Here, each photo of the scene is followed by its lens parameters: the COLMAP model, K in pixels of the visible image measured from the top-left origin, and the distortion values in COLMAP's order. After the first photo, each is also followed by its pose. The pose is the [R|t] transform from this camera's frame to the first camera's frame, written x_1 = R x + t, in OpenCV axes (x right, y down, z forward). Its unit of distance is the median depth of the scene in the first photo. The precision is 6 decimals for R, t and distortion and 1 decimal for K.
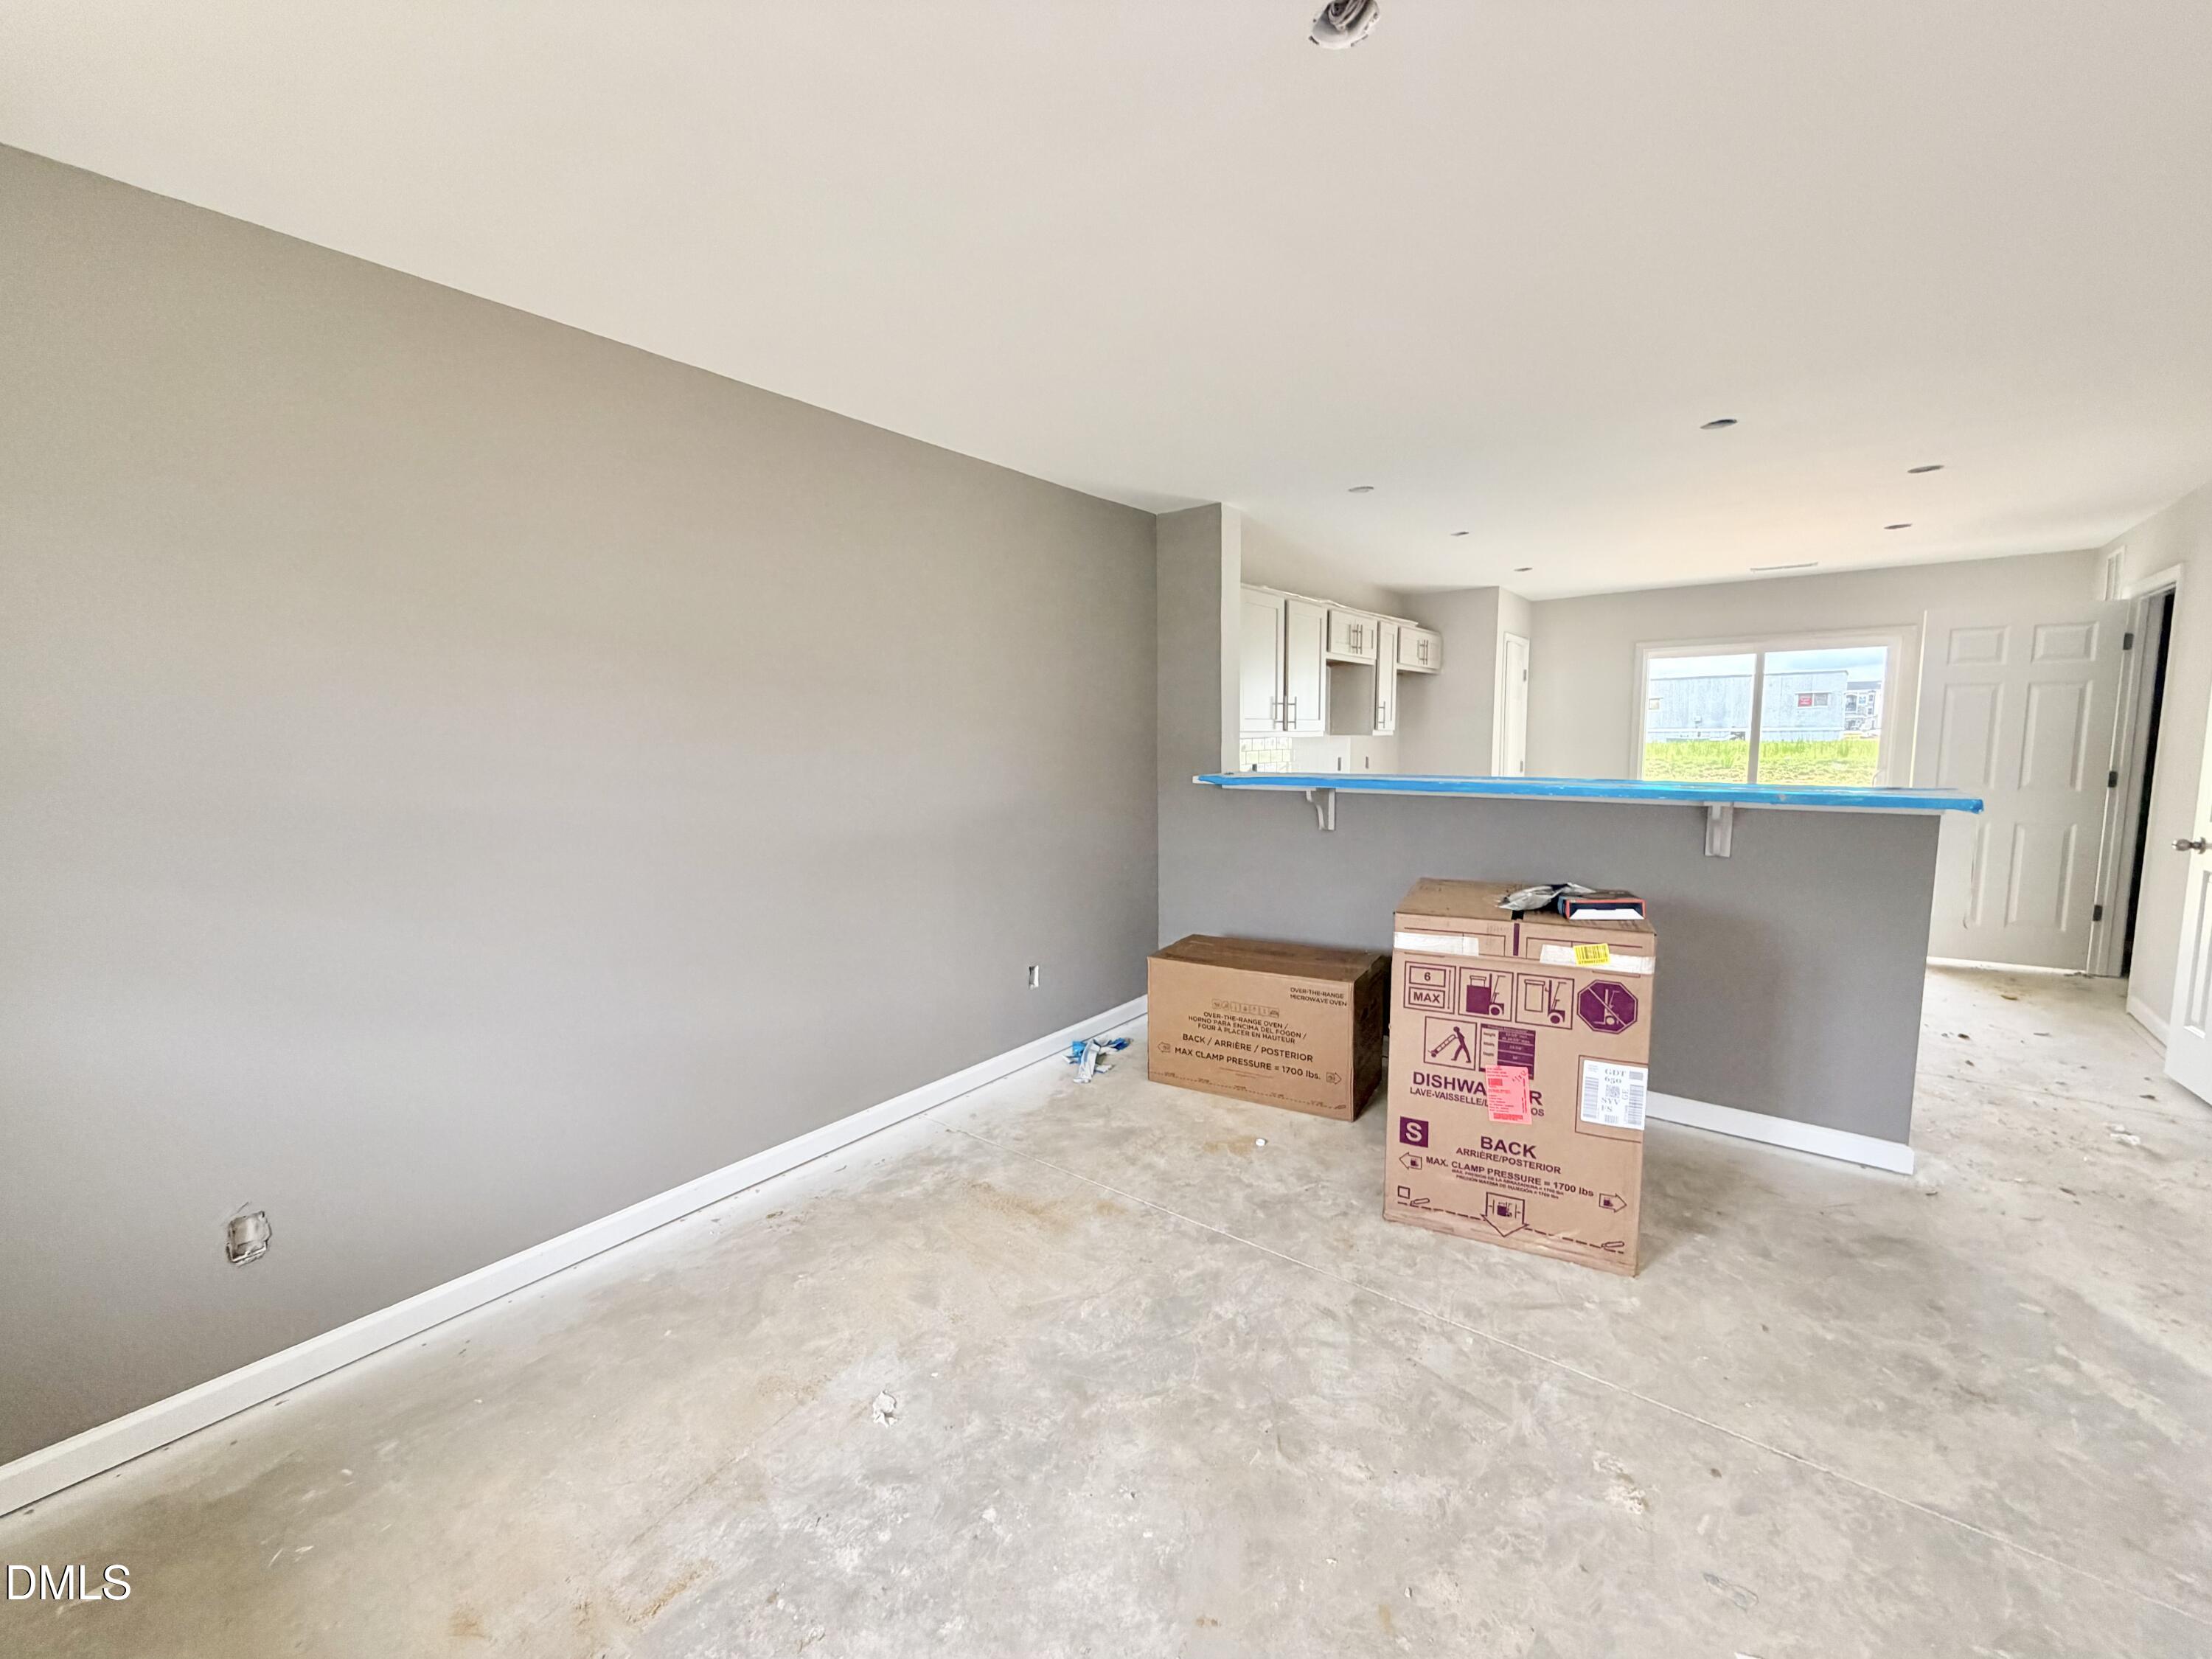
lens RADIAL K [[890.1, 0, 1104.8], [0, 890.1, 829.0], [0, 0, 1]] dist [0.000244, -0.000393]
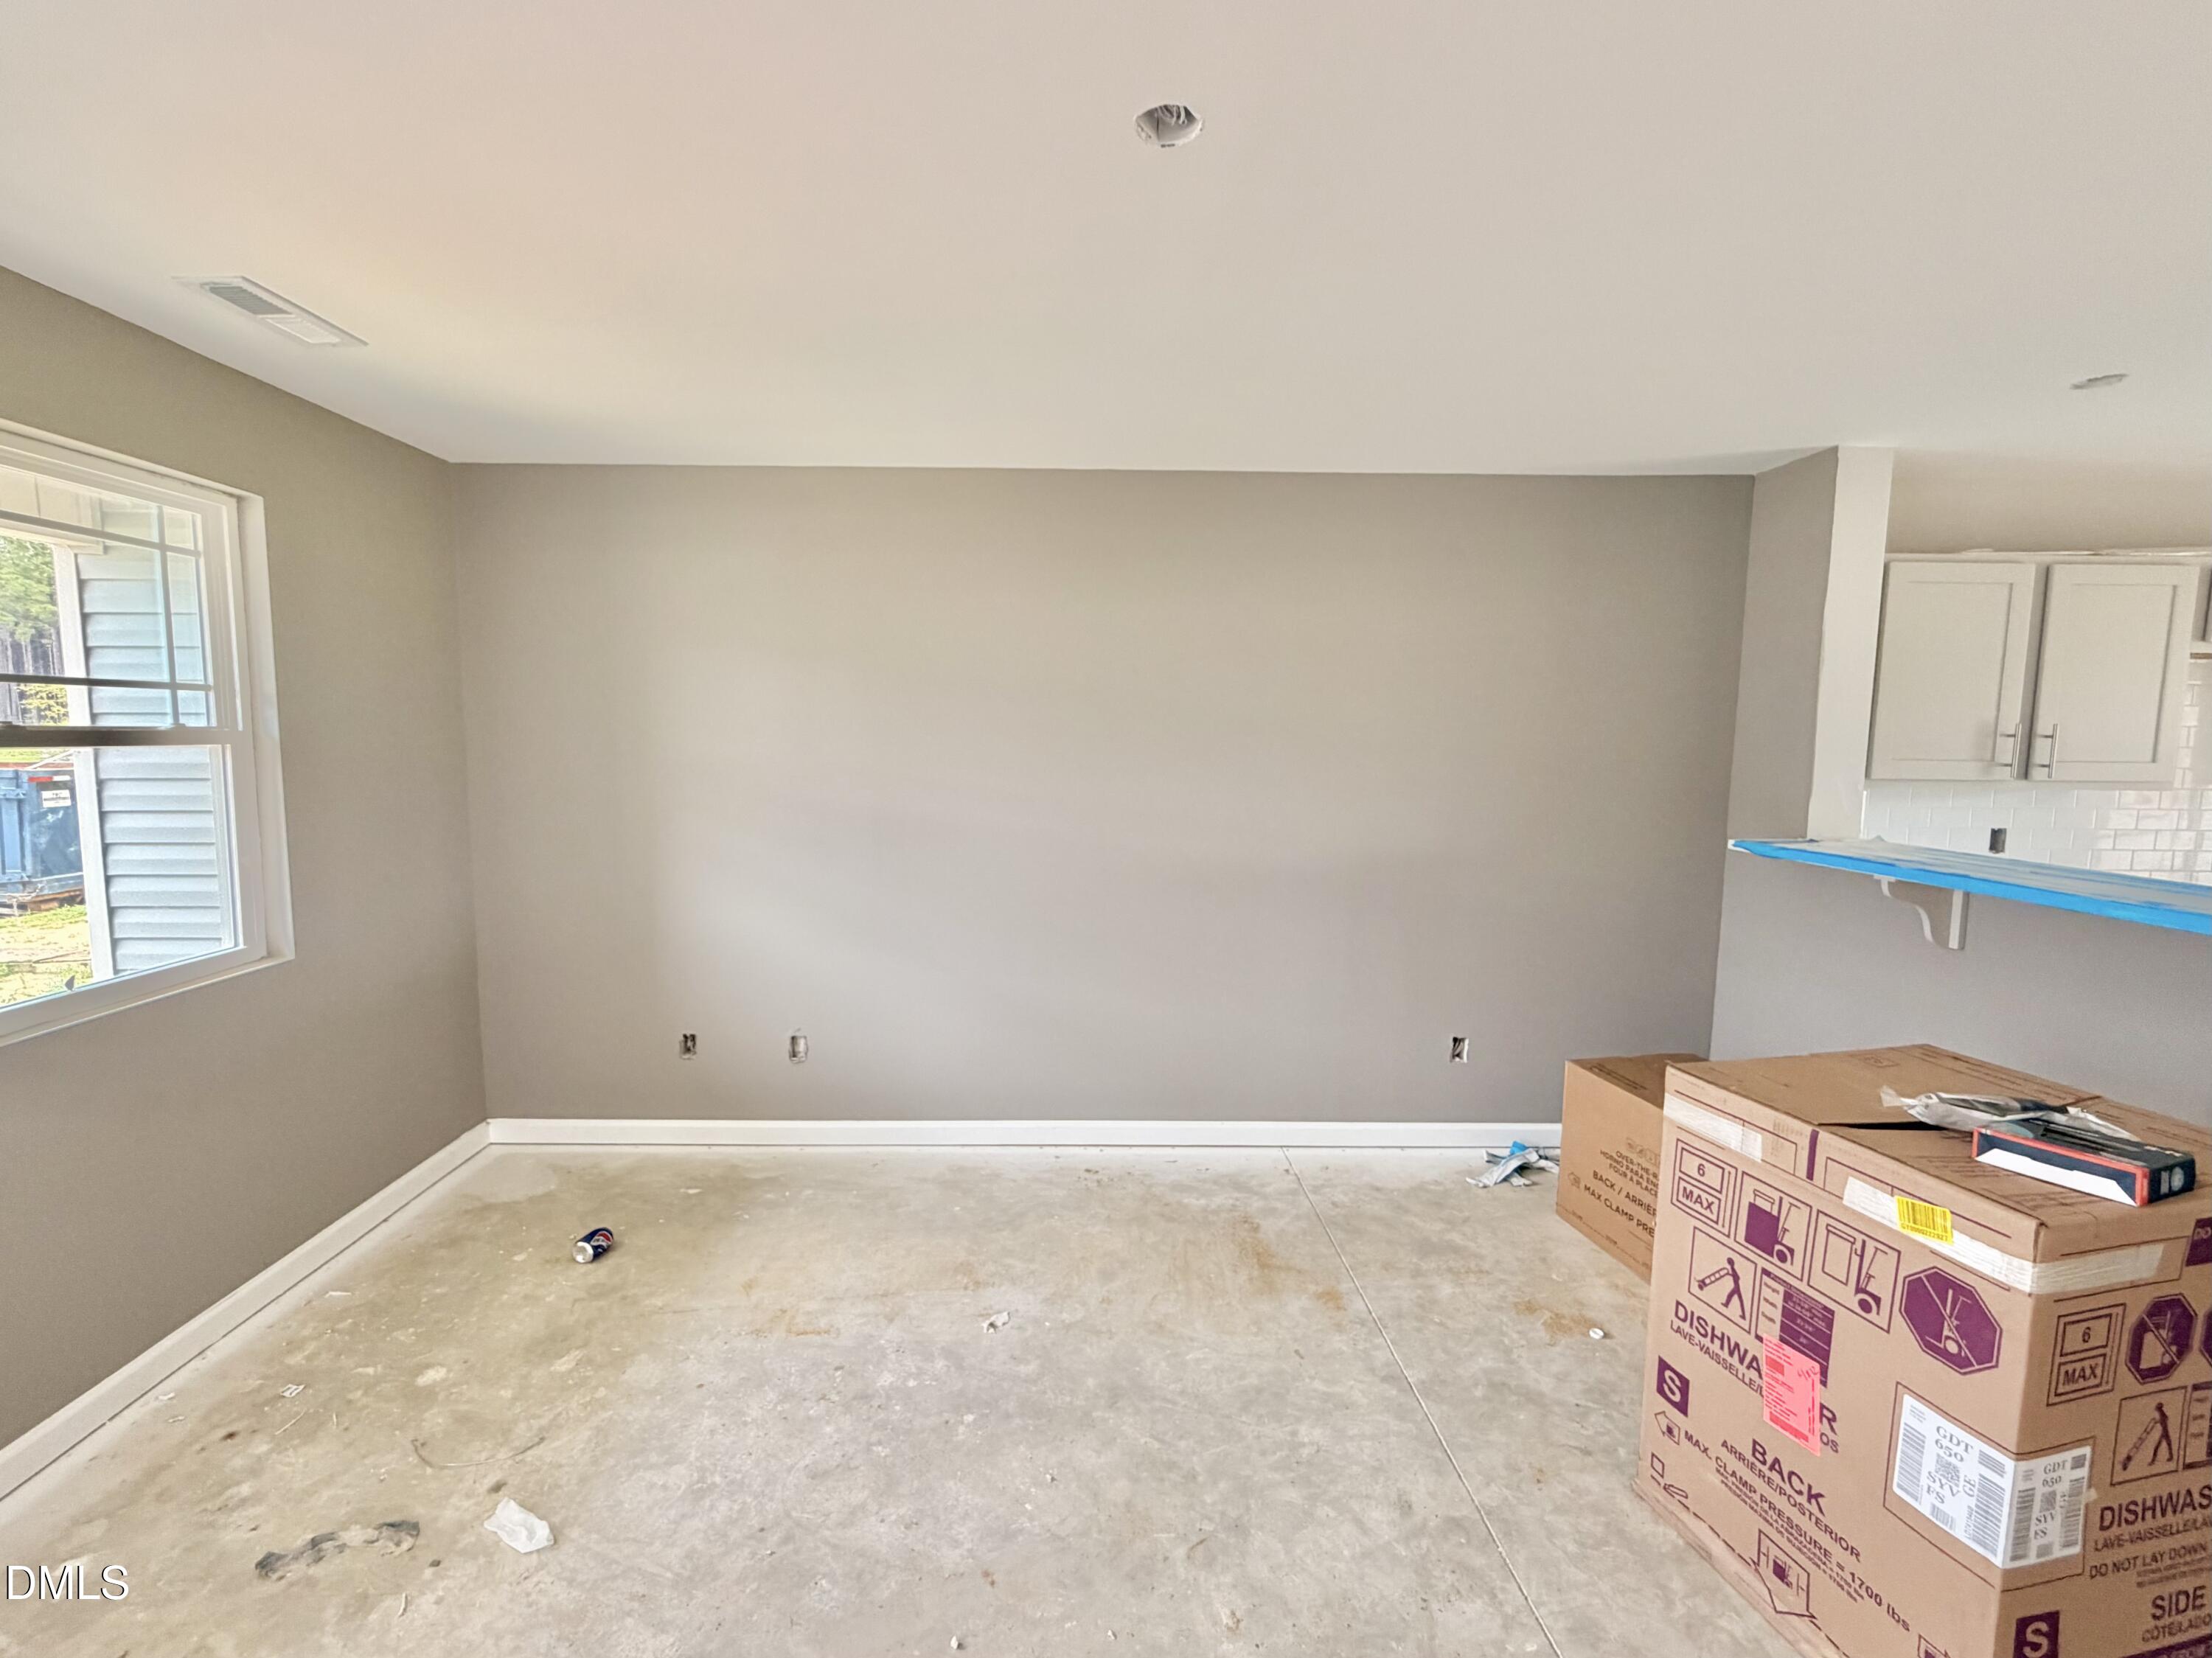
lens RADIAL K [[980.9, 0, 1062.9], [0, 980.9, 826.4], [0, 0, 1]] dist [-0.001156, -0.000151]
pose [[0.622389, 0.094543, -0.776977, 0.643390], [-0.099161, 0.994204, 0.041544, -0.083053], [0.776402, 0.051190, 0.628156, 0.137363]]
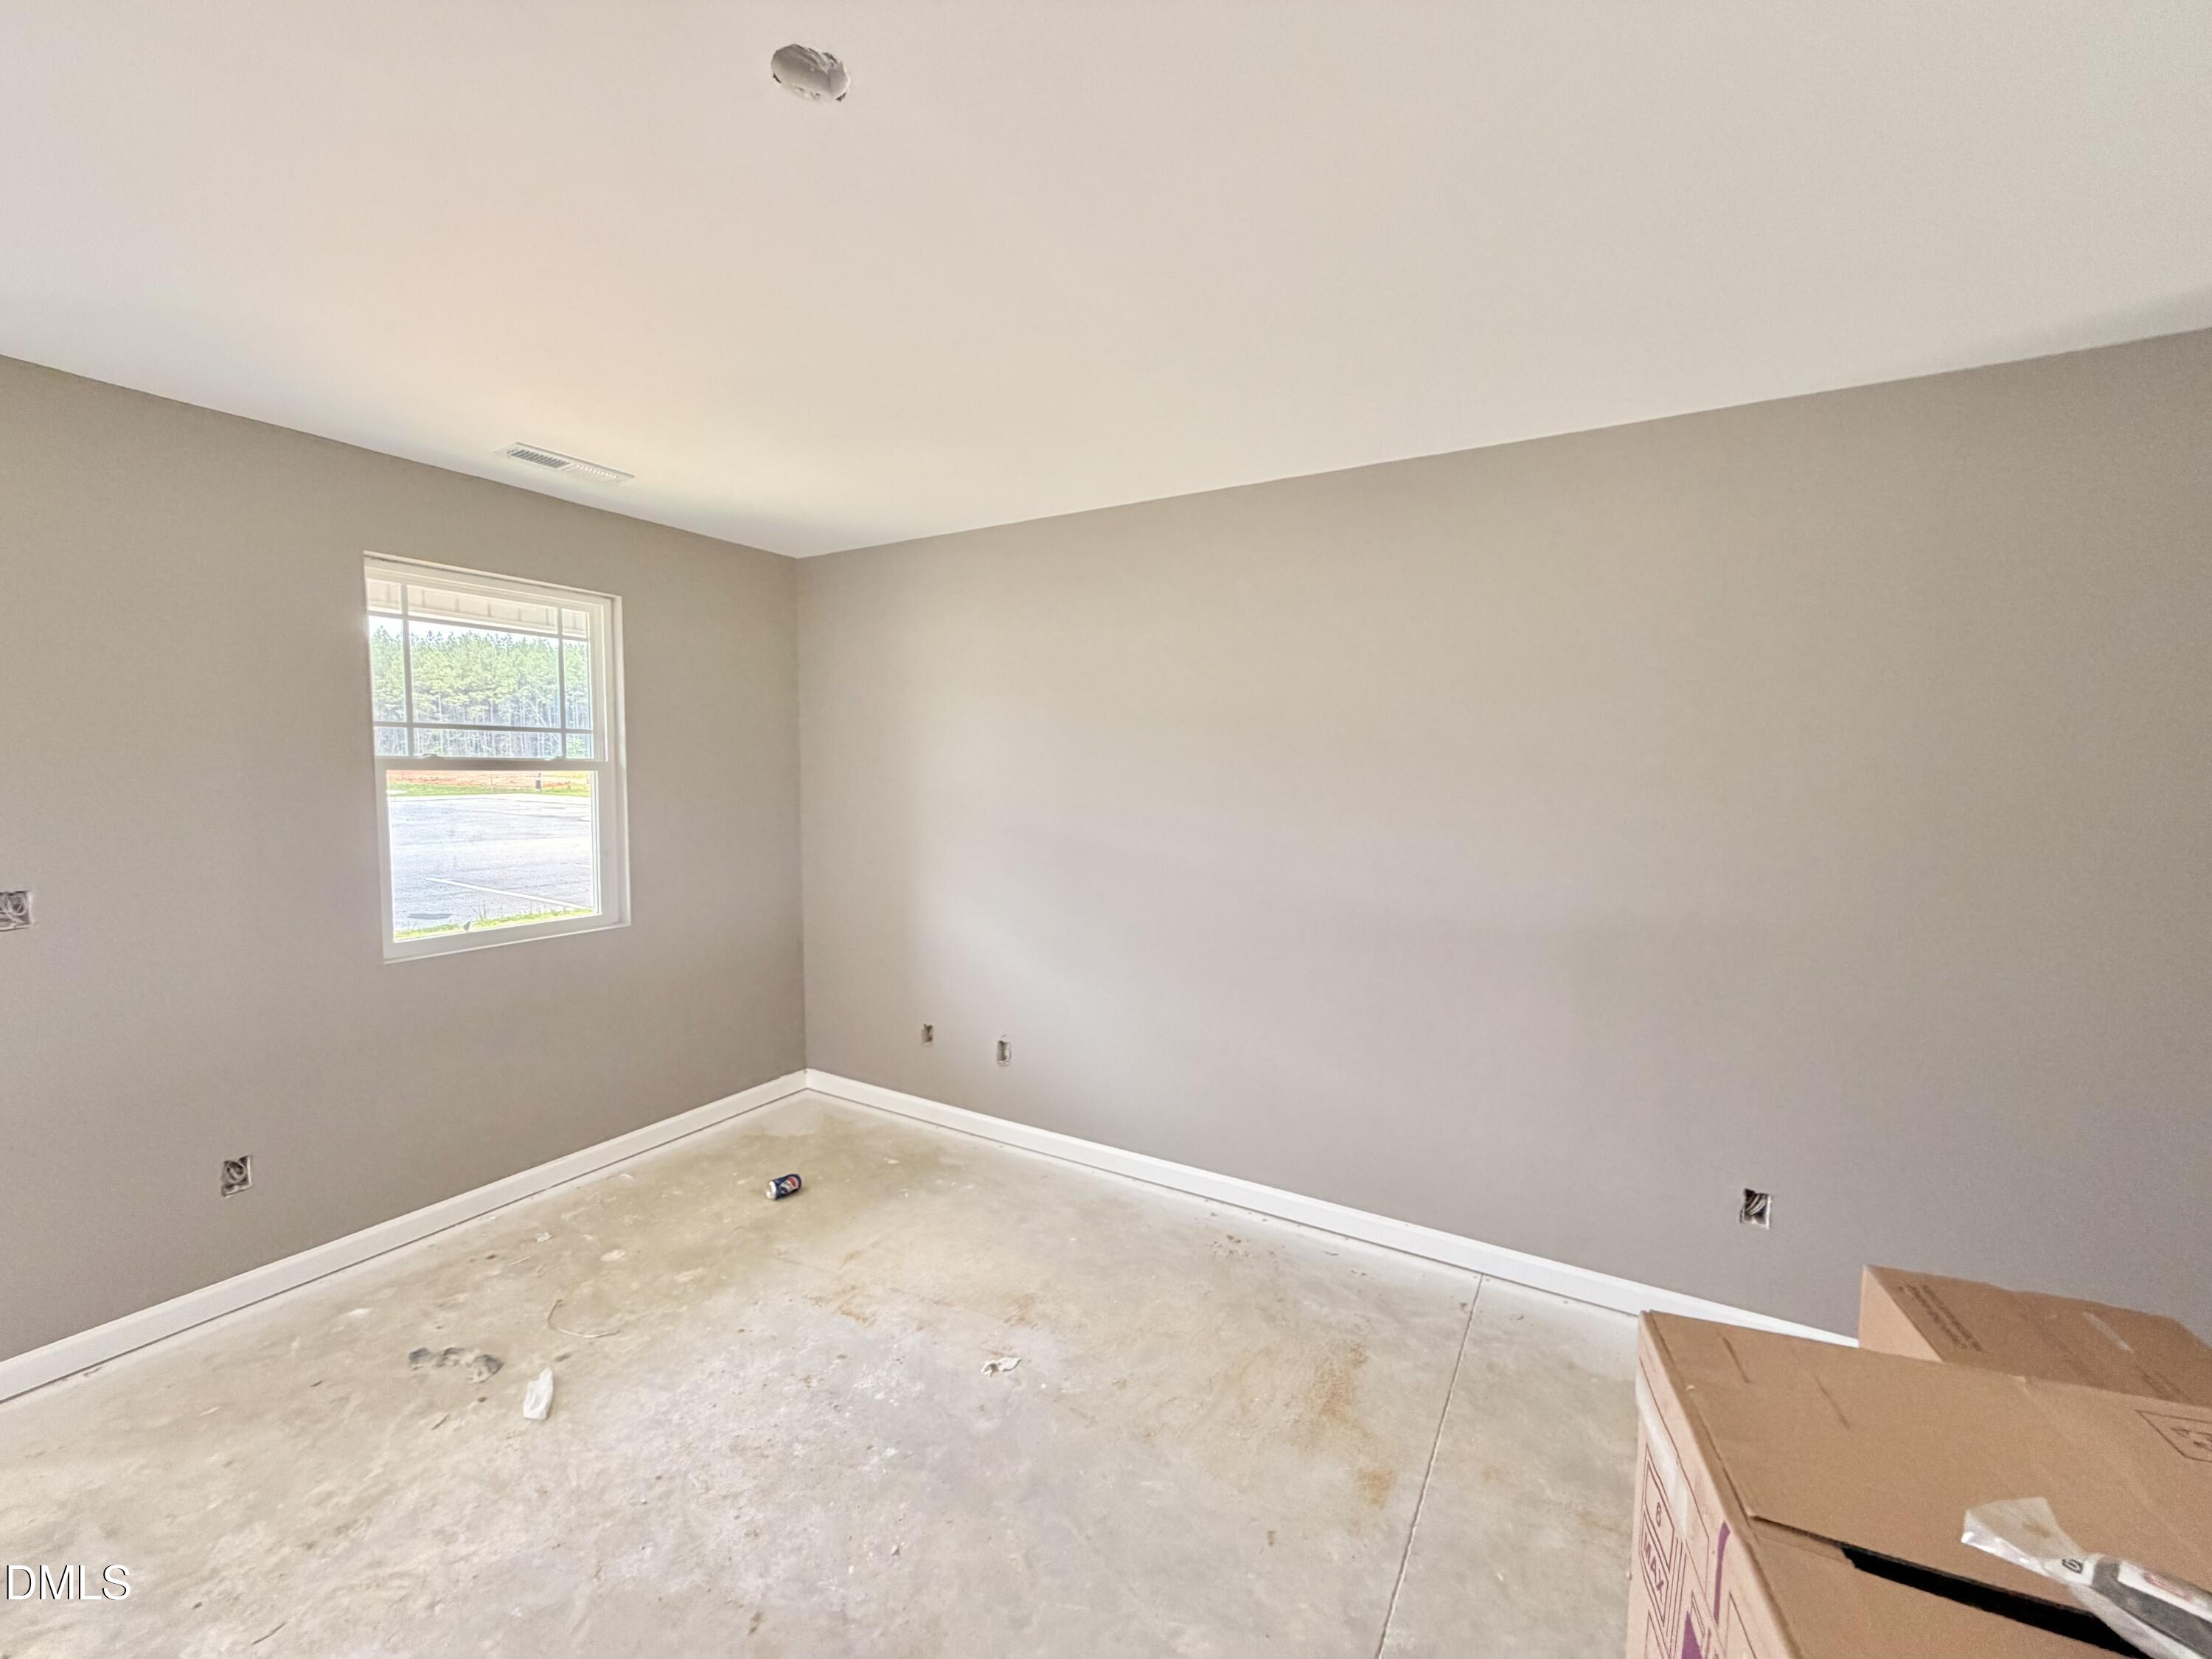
lens RADIAL K [[890.1, 0, 1096.5], [0, 890.1, 825.7], [0, 0, 1]] dist [0.000244, -0.000393]
pose [[0.126402, 0.079131, -0.988818, 0.718896], [-0.114956, 0.991266, 0.064632, -0.133125], [0.985296, 0.105501, 0.134395, 0.702727]]
